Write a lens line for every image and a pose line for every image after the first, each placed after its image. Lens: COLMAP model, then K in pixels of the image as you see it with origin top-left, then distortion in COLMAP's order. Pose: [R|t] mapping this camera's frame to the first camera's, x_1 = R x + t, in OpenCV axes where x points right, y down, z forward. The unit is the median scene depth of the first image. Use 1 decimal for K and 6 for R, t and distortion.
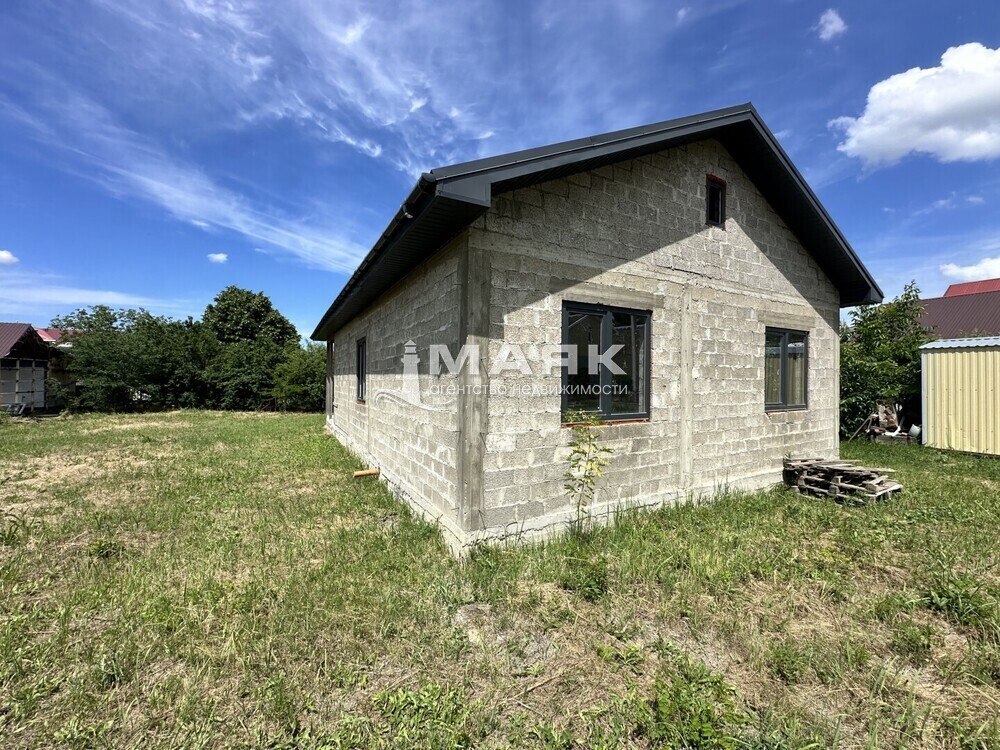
lens RADIAL K [[396.7, 0, 500.3], [0, 396.7, 374.1], [0, 0, 1]] dist [-0.007410, 0.000746]
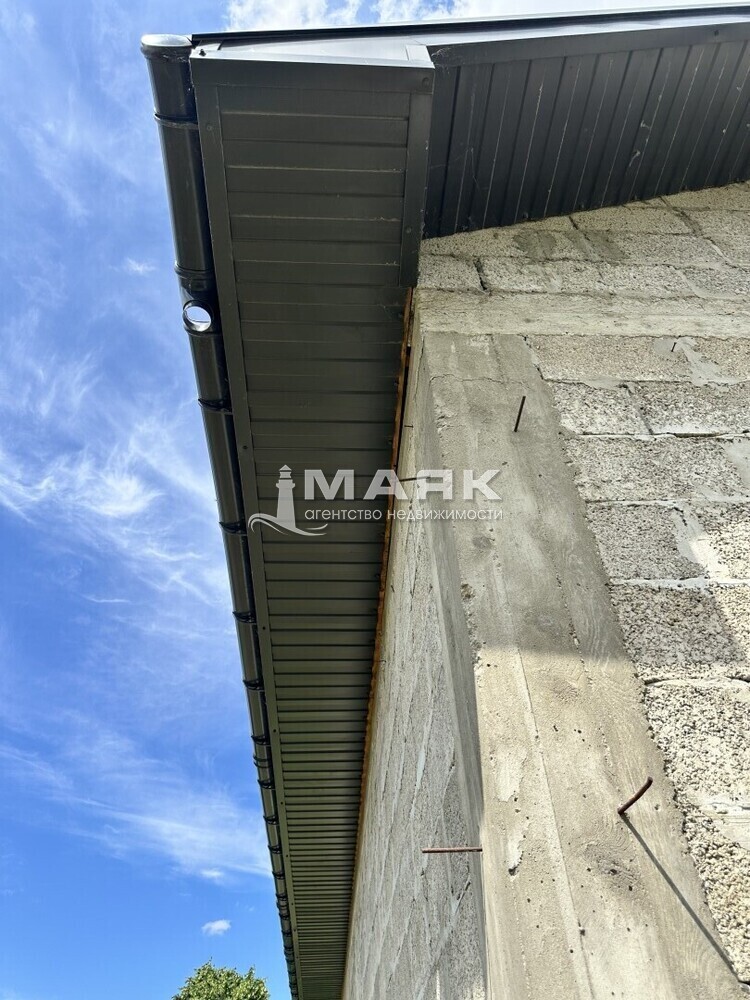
lens RADIAL K [[706.4, 0, 375.0], [0, 706.4, 500.0], [0, 0, 1]] dist [-0.010170, -0.006068]
pose [[0.891262, -0.351376, -0.286684, -0.013487], [0.051522, 0.706538, -0.705797, 0.032265], [0.450553, 0.614279, 0.647814, 0.538577]]
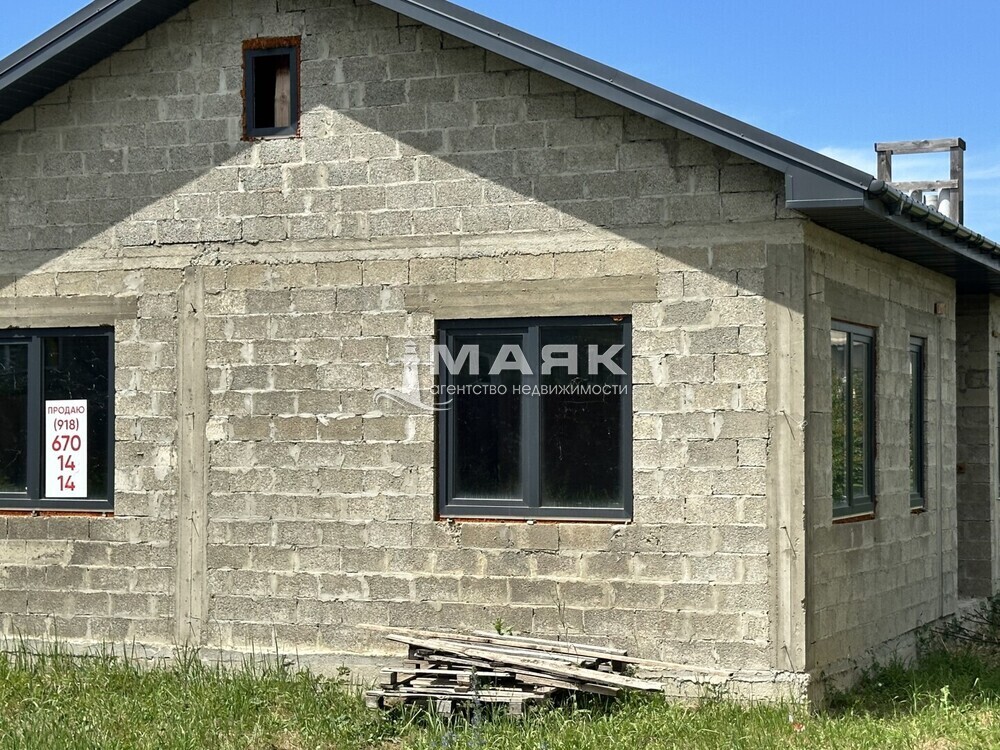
lens RADIAL K [[1926.9, 0, 500.0], [0, 1926.9, 375.0], [0, 0, 1]] dist [0.128760, 0.015467]
pose [[0.622926, -0.031225, -0.781658, 2.739043], [0.010000, 0.999439, -0.031956, 0.008672], [0.782217, 0.012089, 0.622889, -0.304365]]
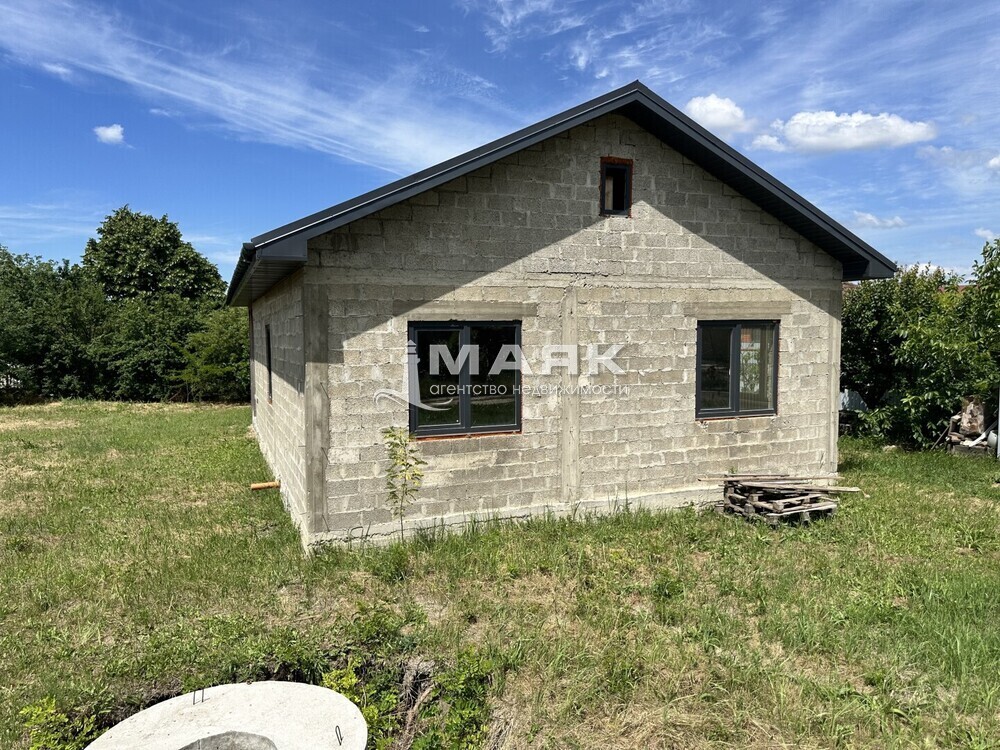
lens RADIAL K [[695.6, 0, 504.3], [0, 695.6, 376.1], [0, 0, 1]] dist [0.125260, -0.152841]
pose [[0.993240, -0.007043, -0.115866, 0.497912], [0.015722, 0.997122, 0.074160, -0.139392], [0.115010, -0.075480, 0.990492, -0.649739]]
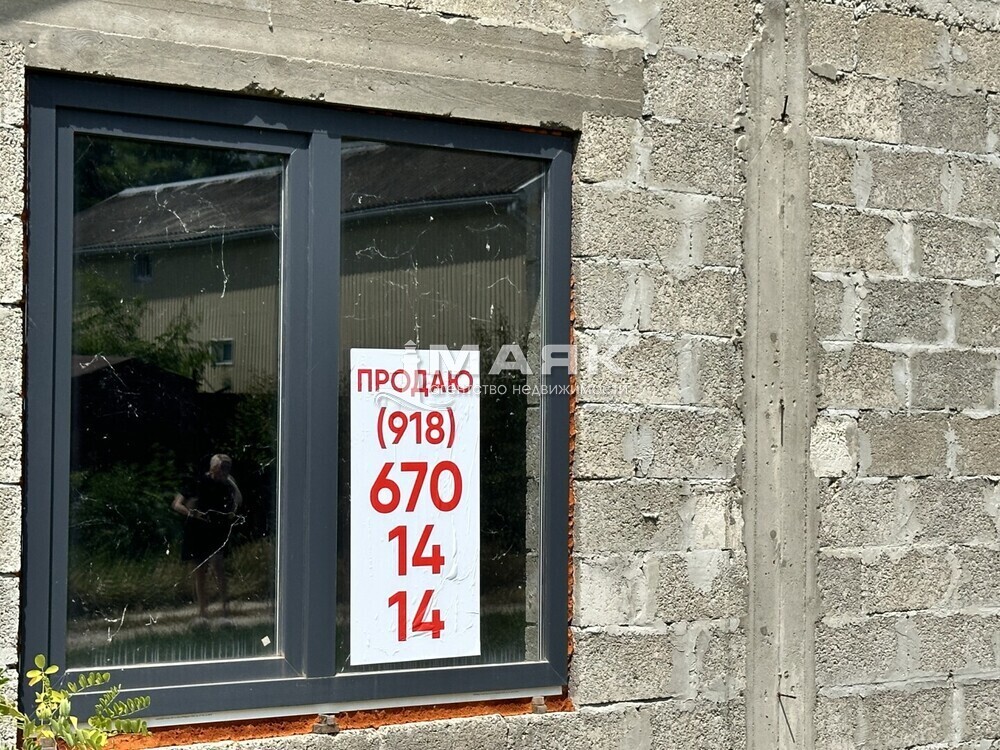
lens RADIAL K [[2140.7, 0, 501.3], [0, 2140.7, 391.4], [0, 0, 1]] dist [0.095442, 0.304824]
pose [[0.991456, -0.000695, 0.130440, 0.195075], [0.003248, 0.999807, -0.019365, -0.011964], [-0.130402, 0.019623, 0.991267, -0.023668]]
